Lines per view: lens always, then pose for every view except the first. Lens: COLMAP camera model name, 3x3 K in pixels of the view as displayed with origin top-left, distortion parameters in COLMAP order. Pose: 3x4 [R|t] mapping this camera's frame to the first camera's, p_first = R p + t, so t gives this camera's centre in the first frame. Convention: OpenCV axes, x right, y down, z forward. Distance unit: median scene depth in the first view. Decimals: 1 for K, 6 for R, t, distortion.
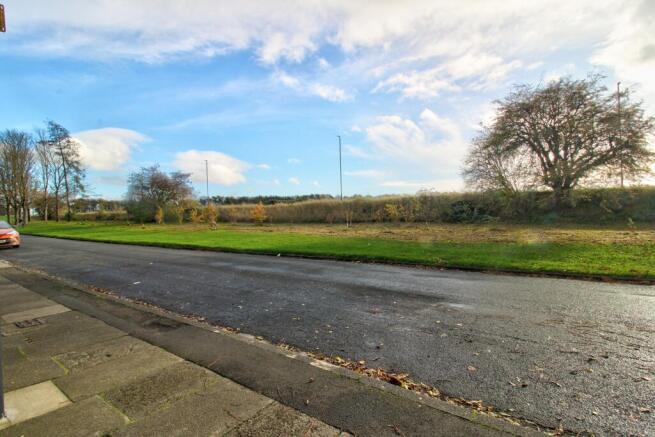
lens RADIAL K [[306.8, 0, 326.8], [0, 306.8, 214.4], [0, 0, 1]] dist [0.001577, -0.014889]
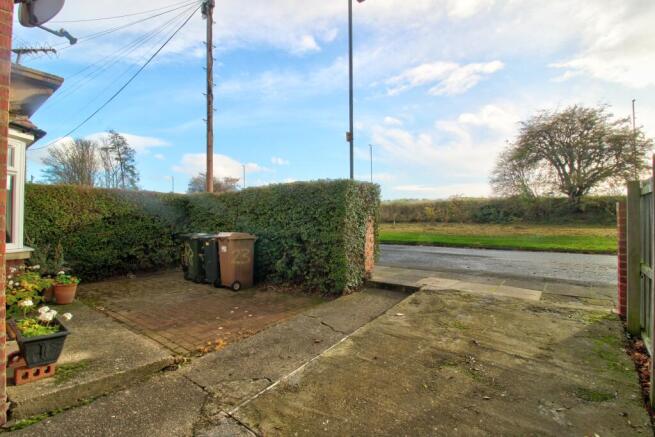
lens RADIAL K [[306.8, 0, 326.8], [0, 306.8, 214.4], [0, 0, 1]] dist [0.001577, -0.014889]
pose [[0.998516, 0.014884, -0.052381, -0.137956], [-0.015505, 0.999814, -0.011467, 0.017278], [0.052200, 0.012262, 0.998561, -0.238072]]
